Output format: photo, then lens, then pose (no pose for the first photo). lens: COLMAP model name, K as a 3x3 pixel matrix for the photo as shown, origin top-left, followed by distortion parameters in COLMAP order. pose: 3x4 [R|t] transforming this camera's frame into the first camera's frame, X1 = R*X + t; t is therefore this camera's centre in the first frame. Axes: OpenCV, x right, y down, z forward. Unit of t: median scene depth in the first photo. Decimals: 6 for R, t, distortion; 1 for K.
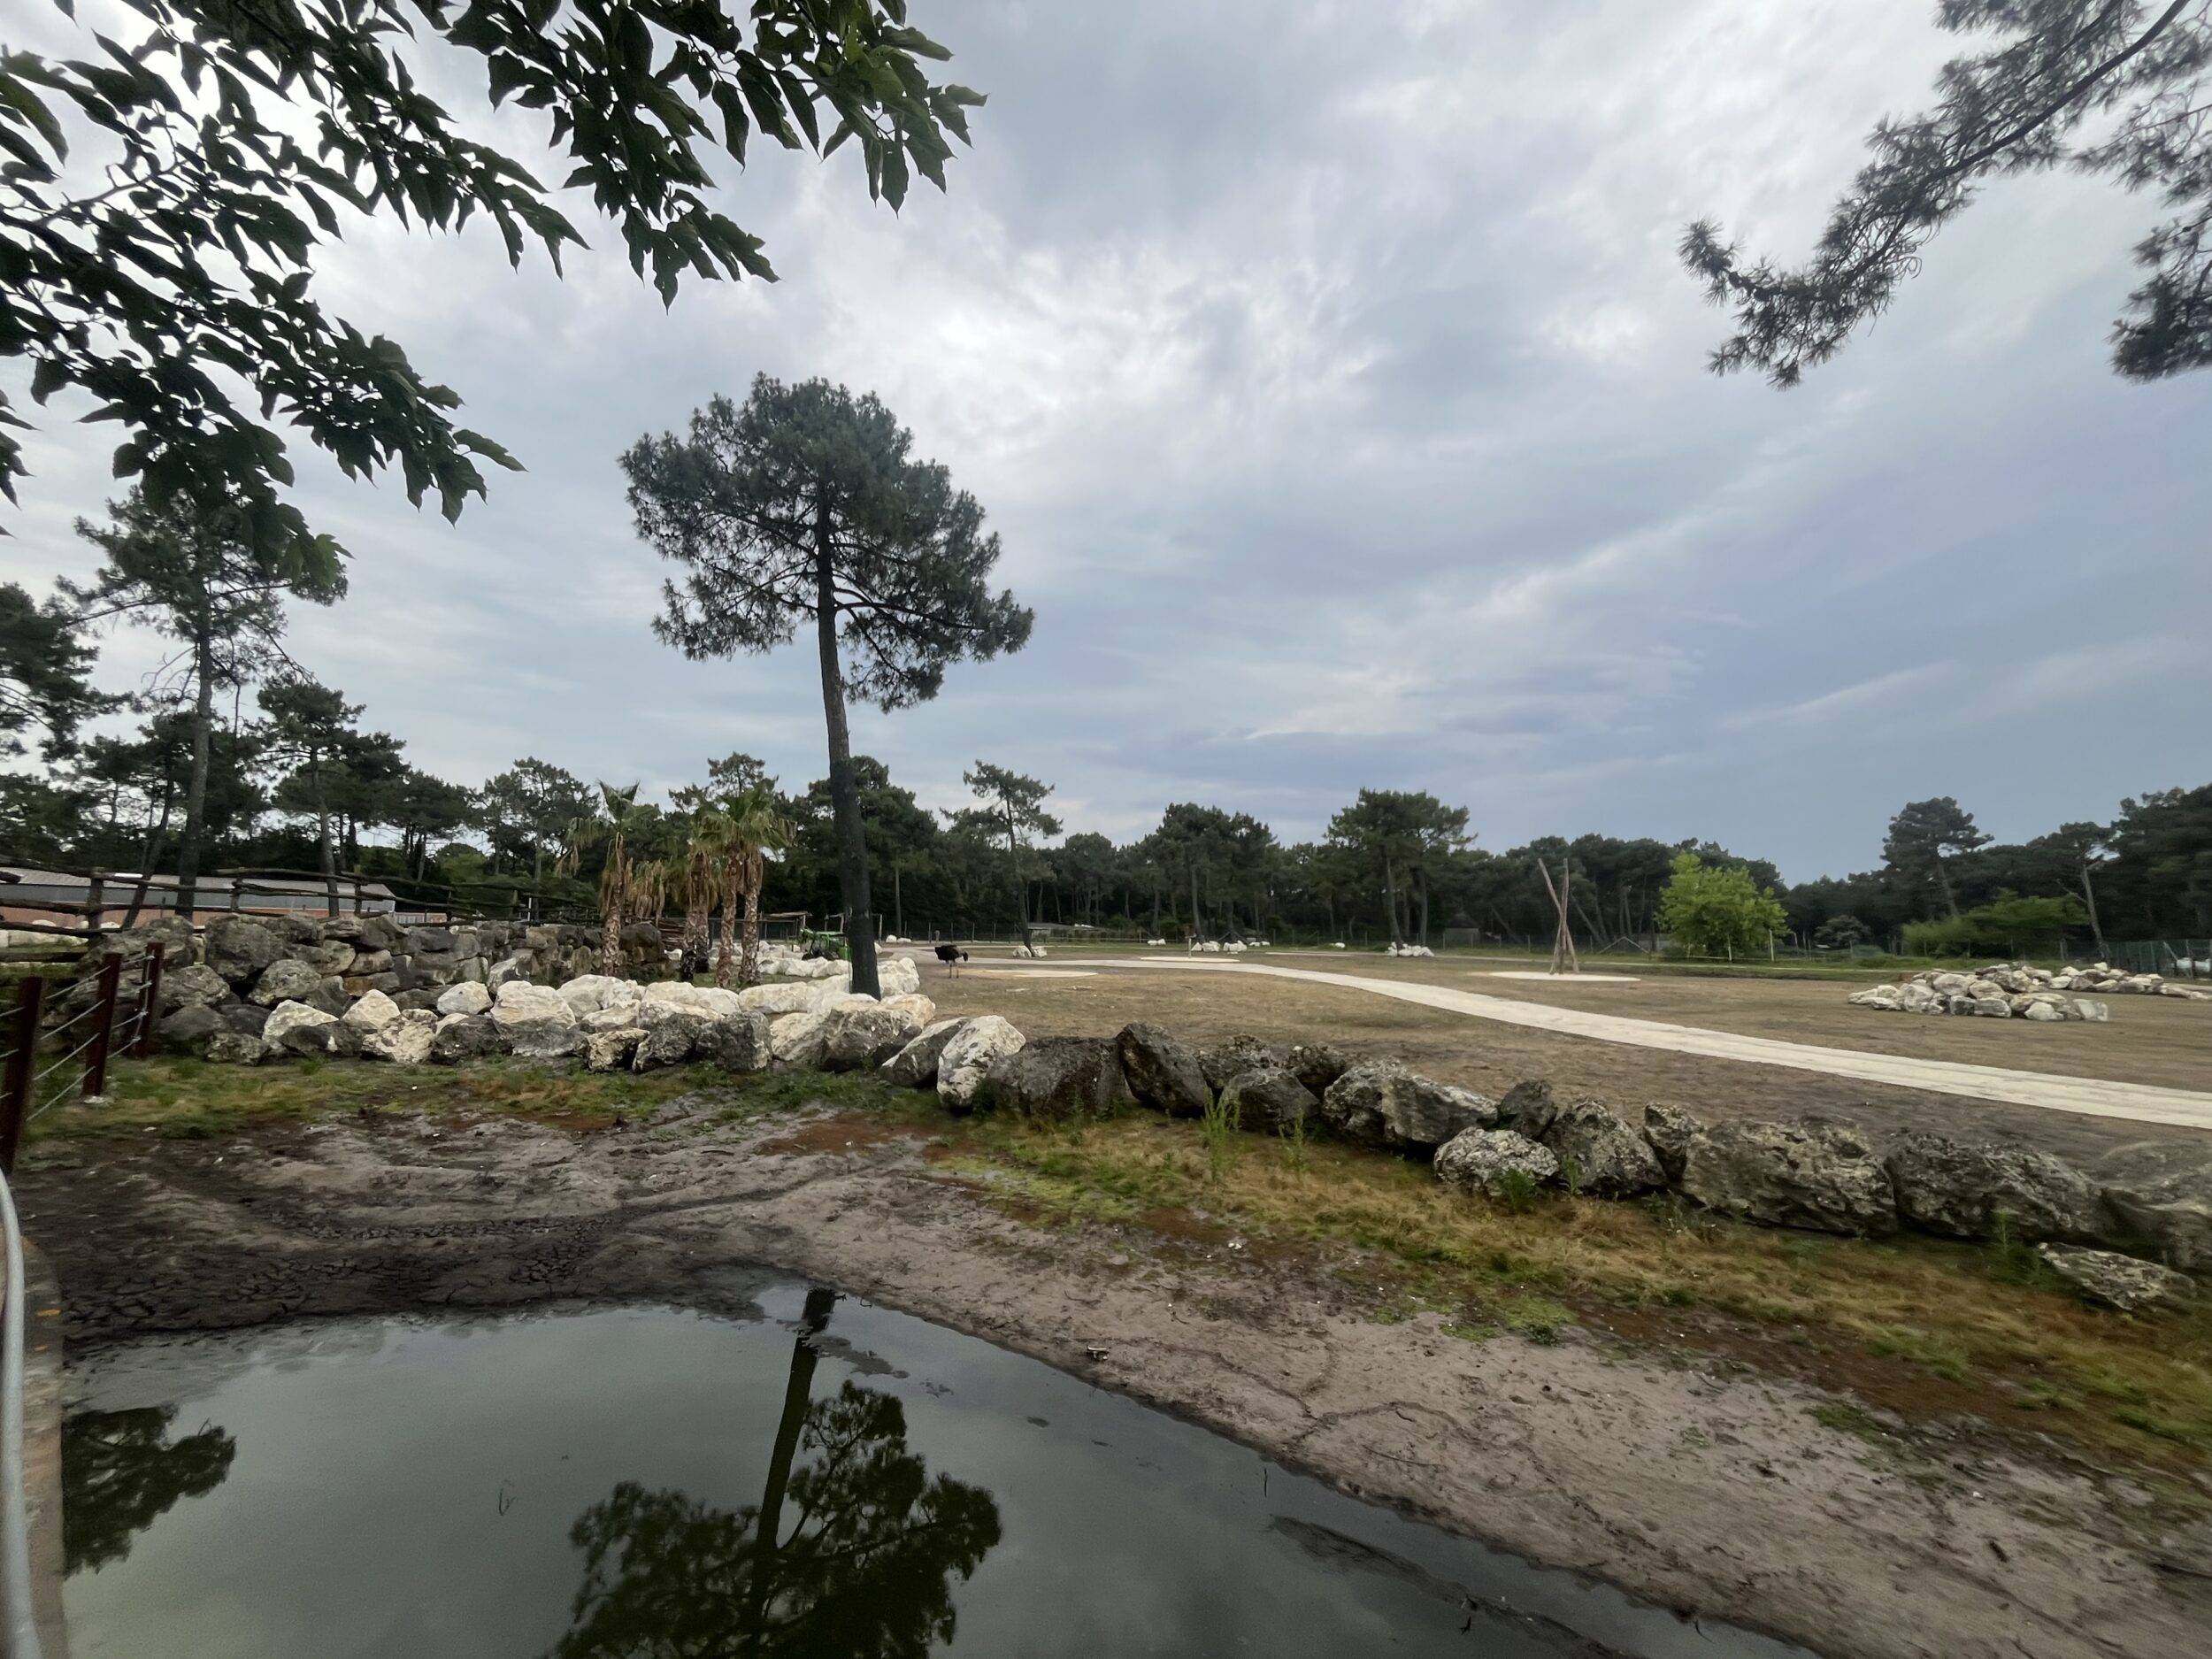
lens RADIAL K [[876.9, 0, 1106.0], [0, 876.9, 829.5], [0, 0, 1]] dist [0.021092, -0.004024]
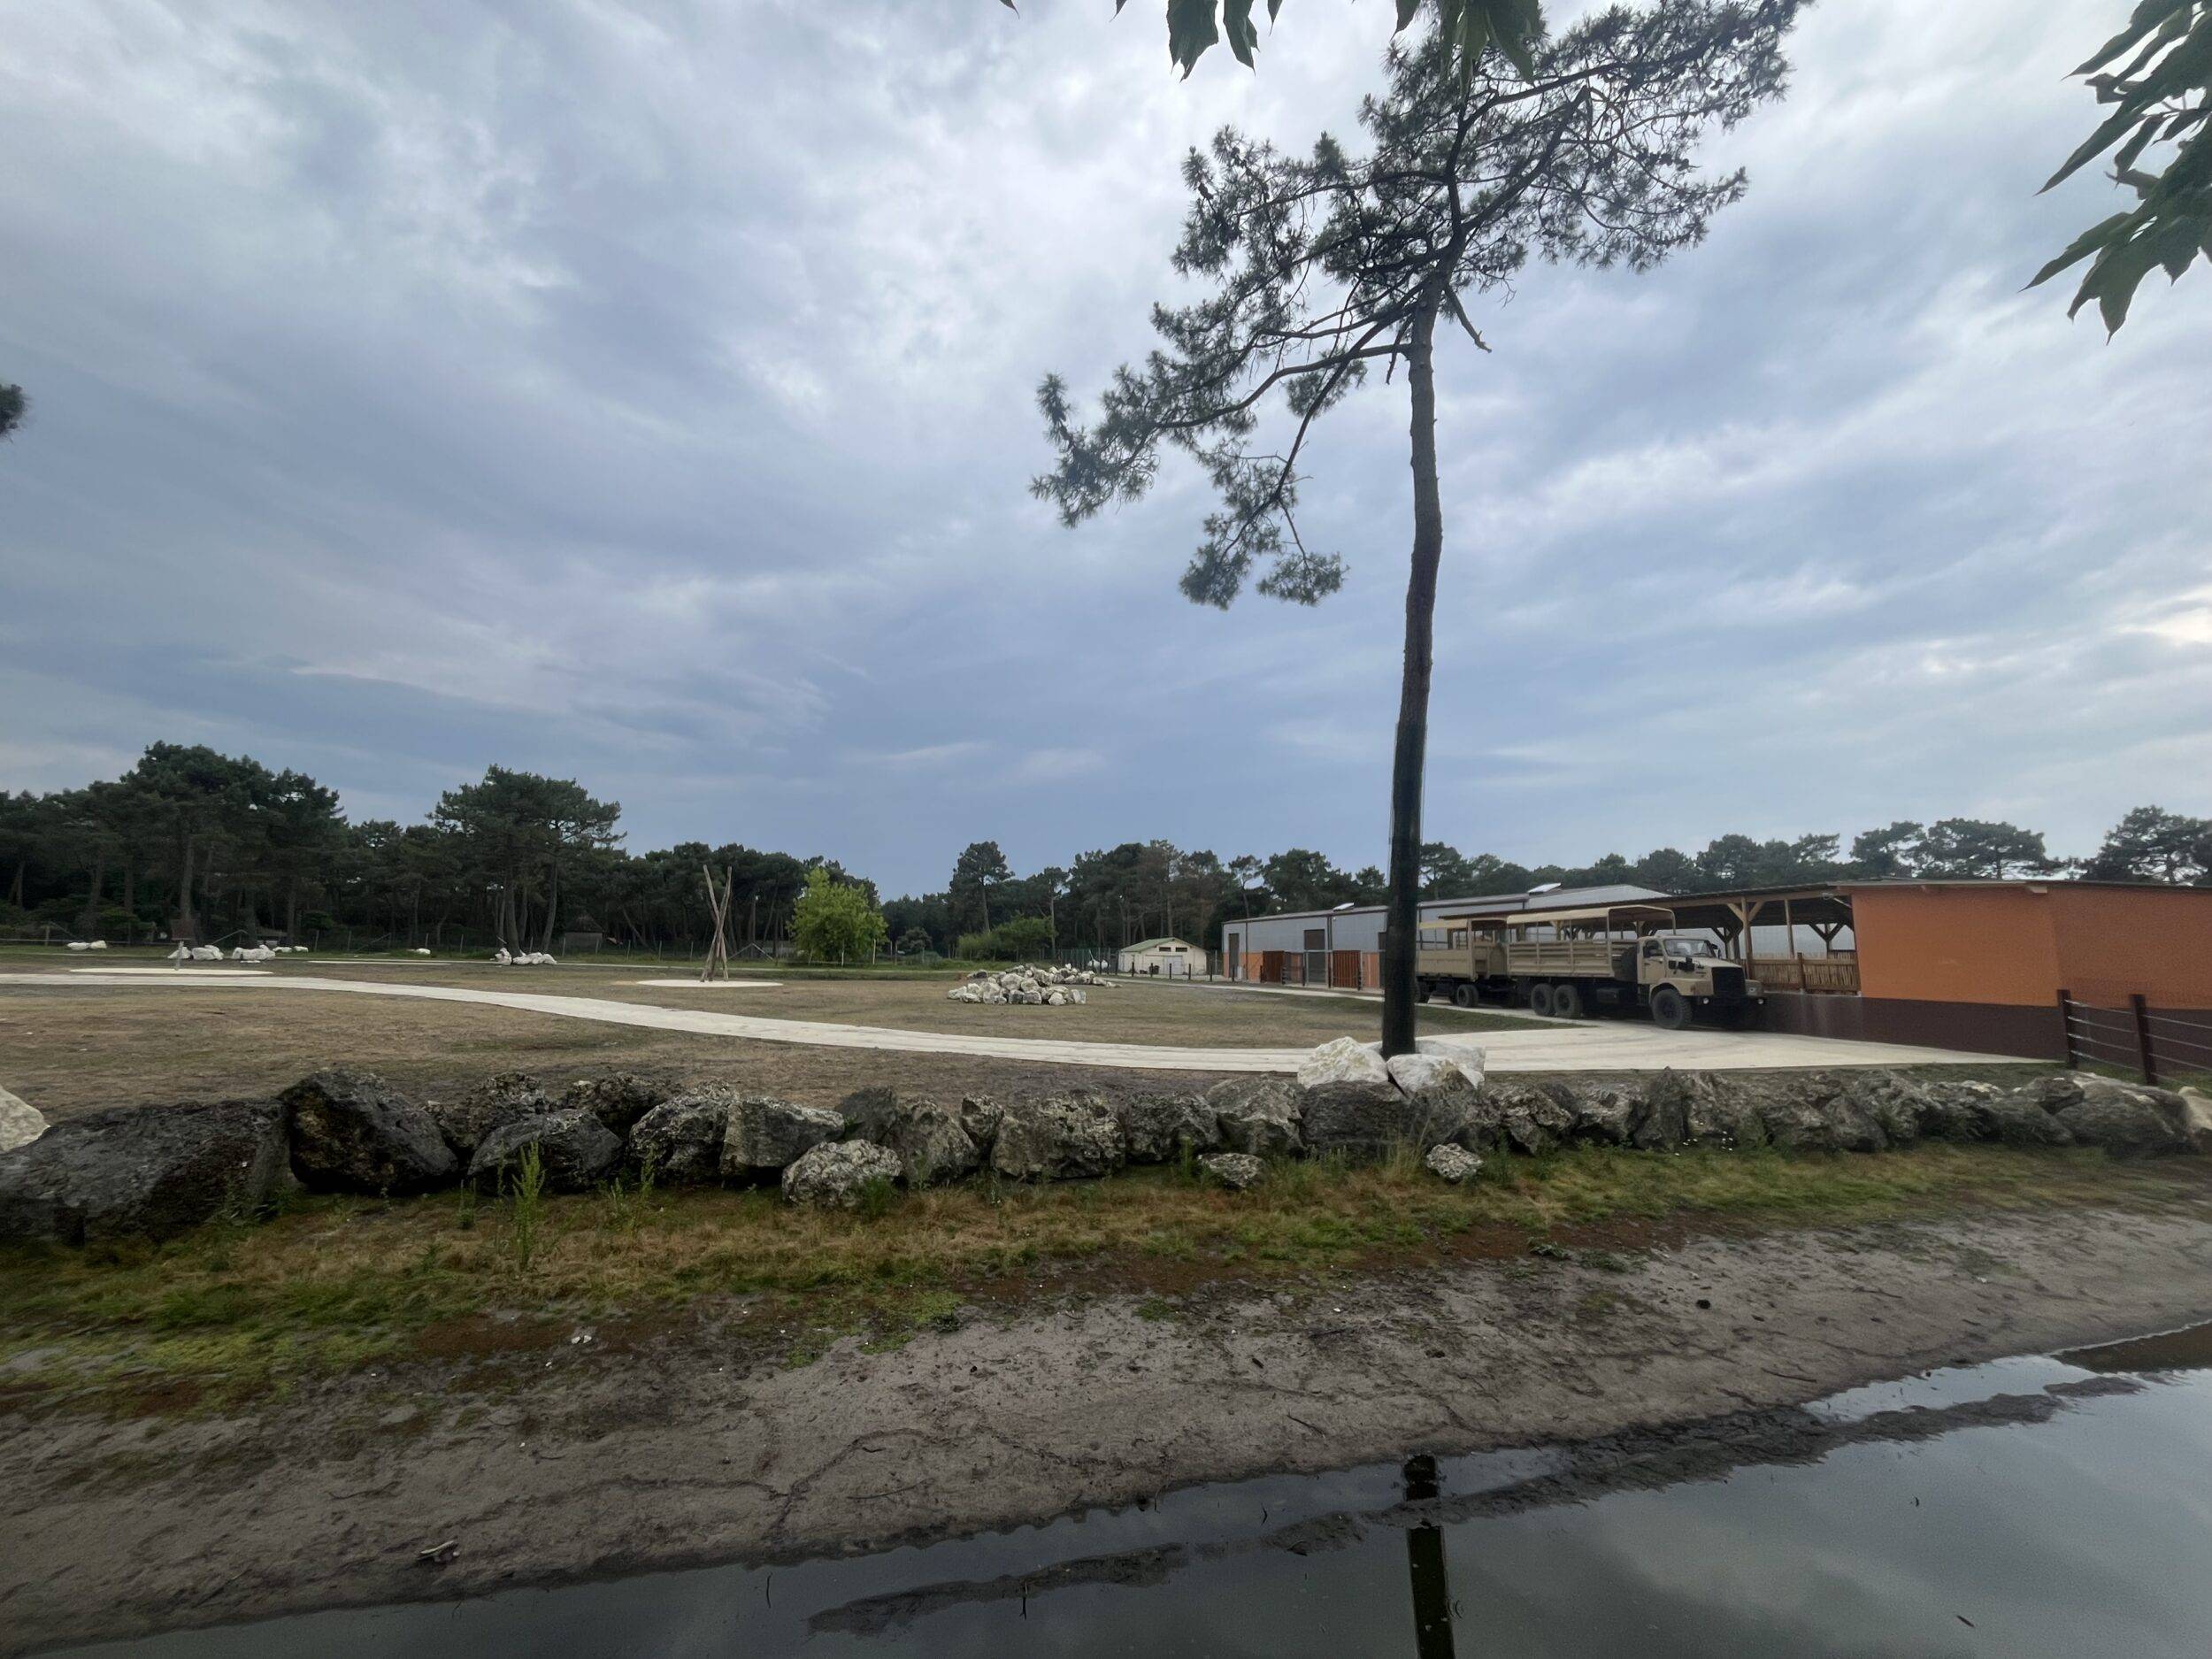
lens RADIAL K [[895.5, 0, 1106.0], [0, 895.5, 829.5], [0, 0, 1]] dist [-0.002083, -0.000970]
pose [[0.638514, 0.105495, 0.762346, -0.200867], [-0.100681, 0.993498, -0.053155, 0.008780], [-0.762997, -0.042814, 0.644983, 0.127594]]
